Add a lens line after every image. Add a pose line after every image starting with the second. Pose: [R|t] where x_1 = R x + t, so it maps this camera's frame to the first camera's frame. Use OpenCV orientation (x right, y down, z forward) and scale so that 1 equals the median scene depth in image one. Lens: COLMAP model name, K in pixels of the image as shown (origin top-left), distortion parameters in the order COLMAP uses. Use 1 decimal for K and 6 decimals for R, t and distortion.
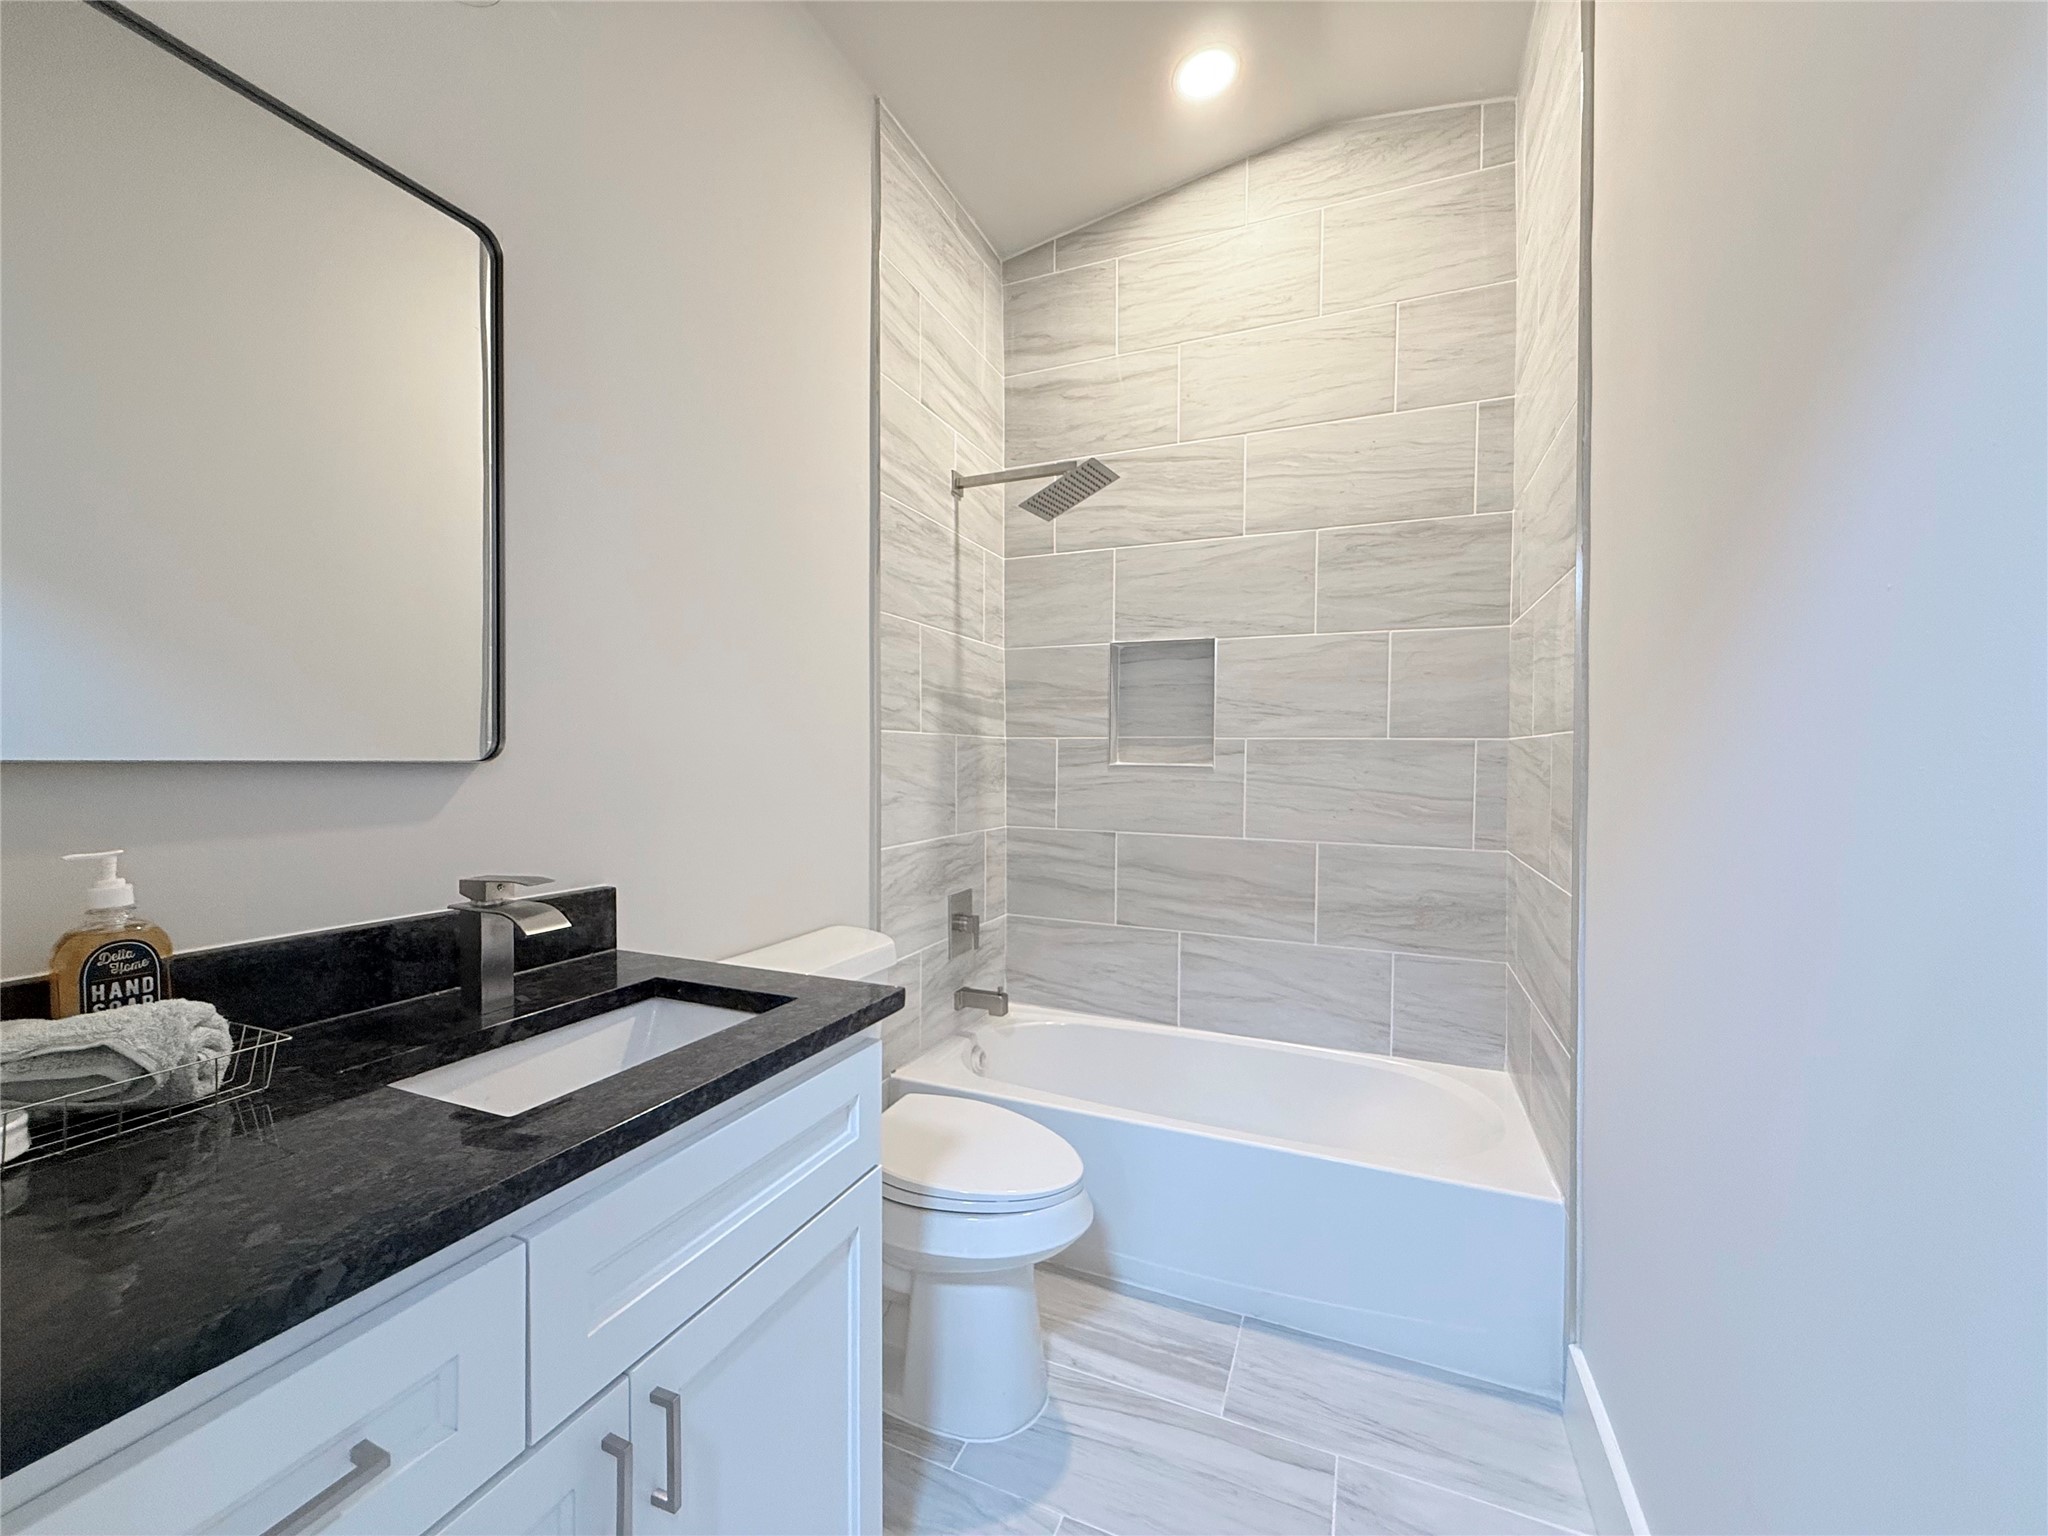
lens RADIAL K [[806.2, 0, 1024.0], [0, 806.2, 768.0], [0, 0, 1]] dist [0.001493, 0.000137]
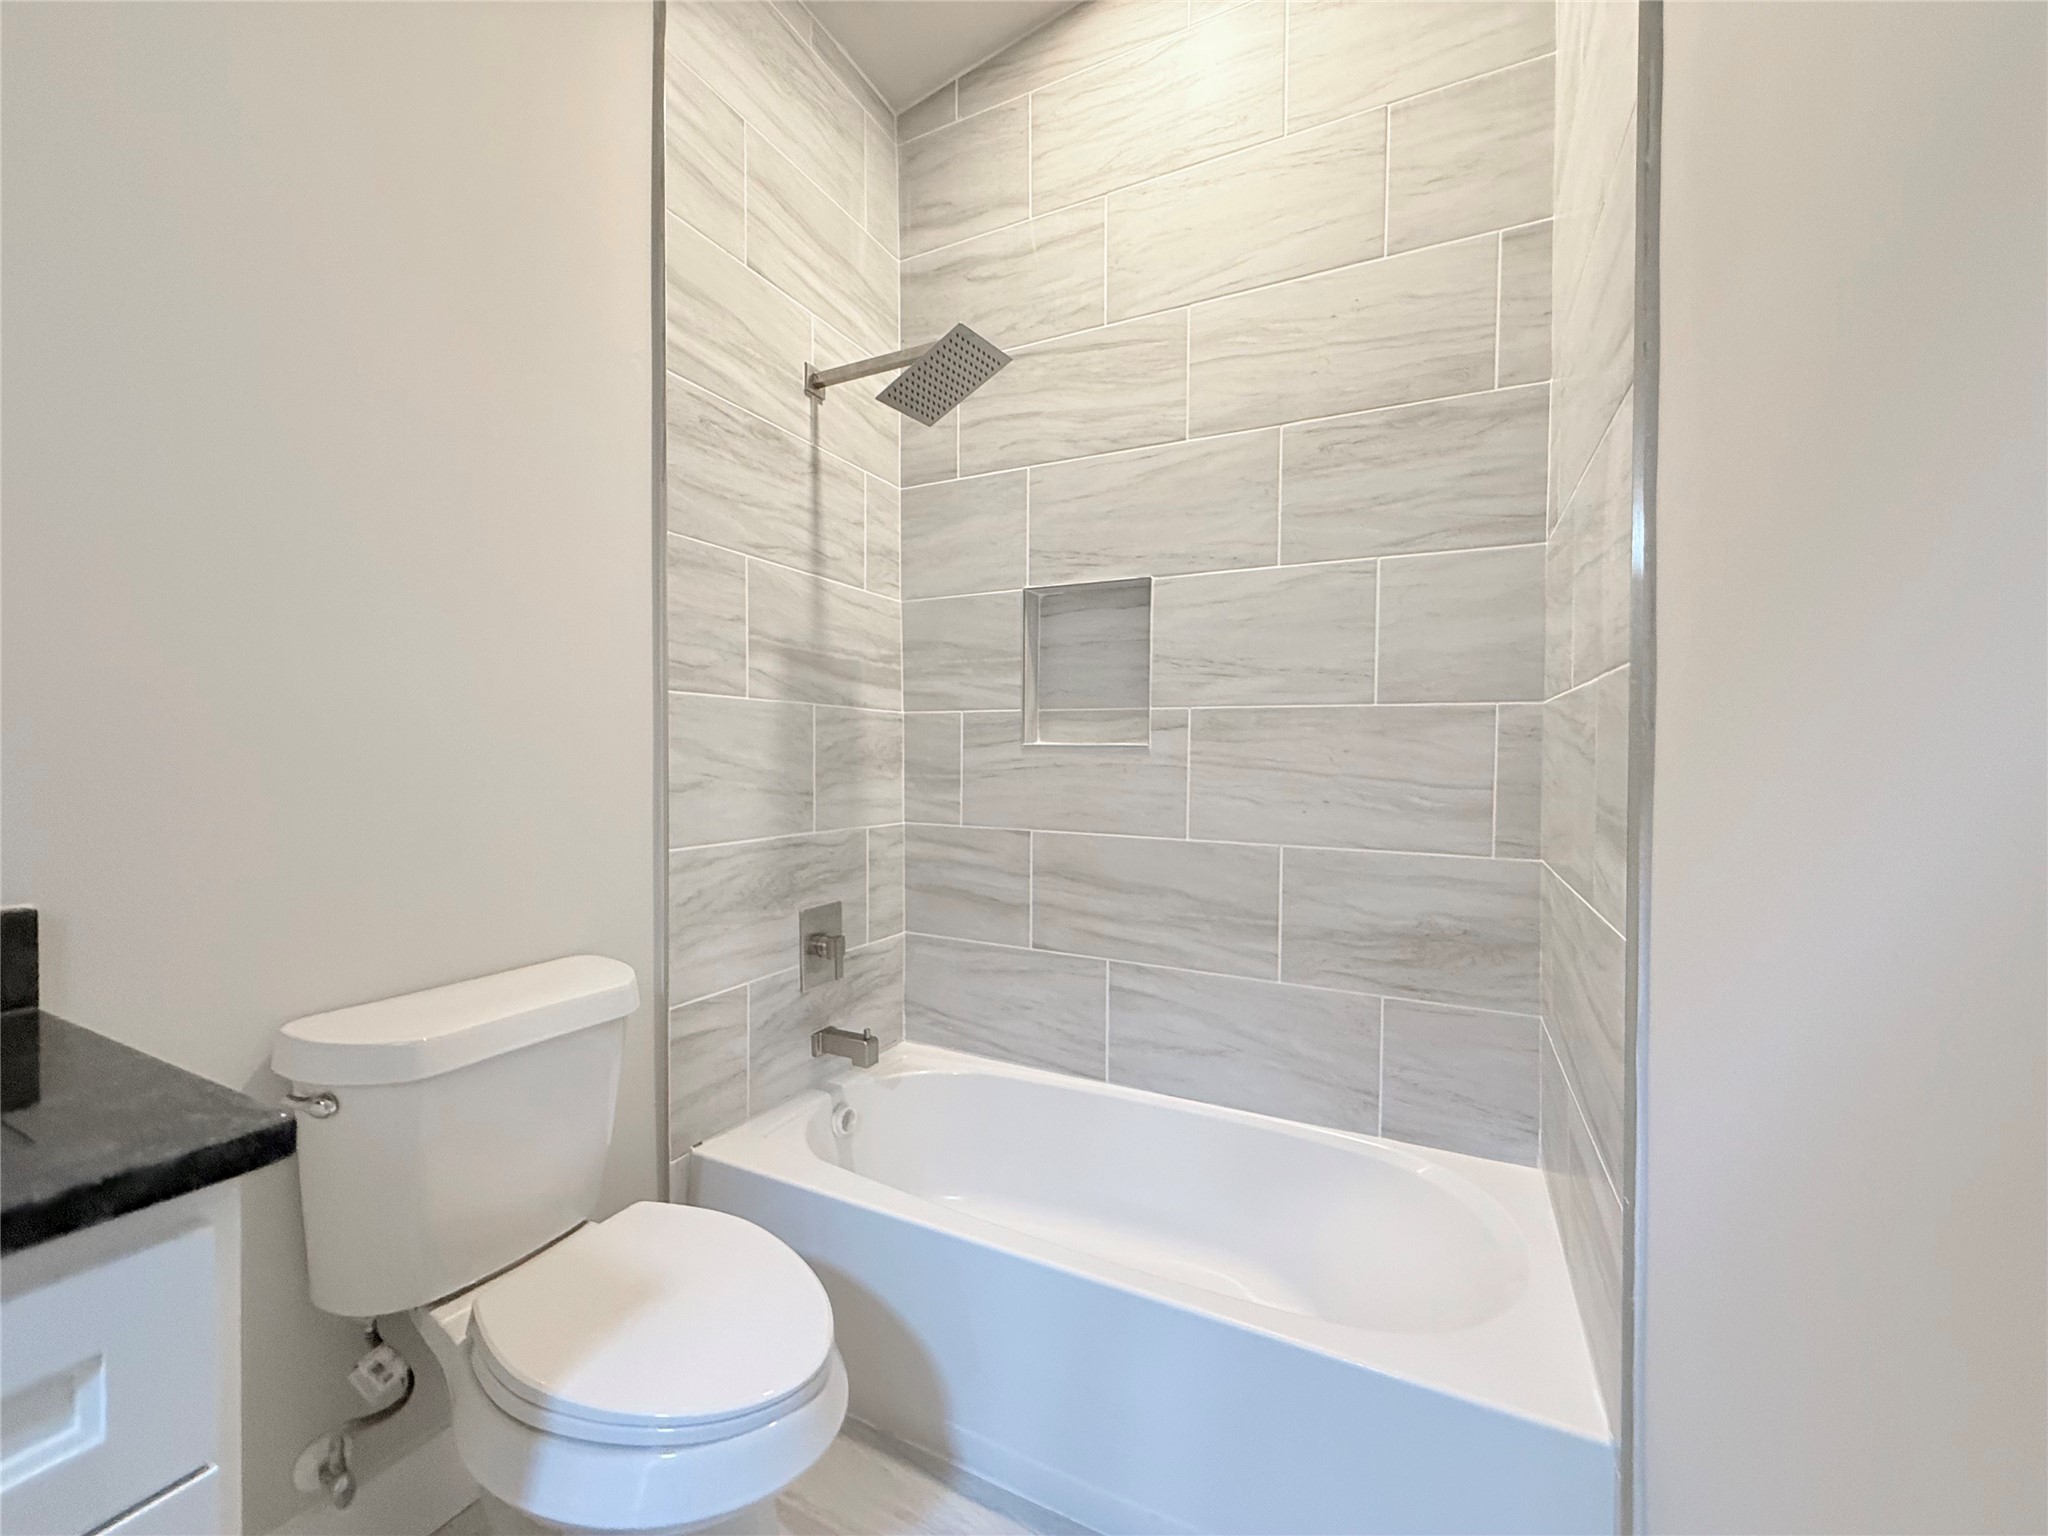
lens RADIAL K [[817.5, 0, 1017.1], [0, 817.5, 768.2], [0, 0, 1]] dist [0.000518, 0.000005]
pose [[0.998154, 0.002004, -0.060701, 0.162082], [-0.001917, 0.999997, 0.001492, 0.019388], [0.060703, -0.001373, 0.998155, 0.225274]]
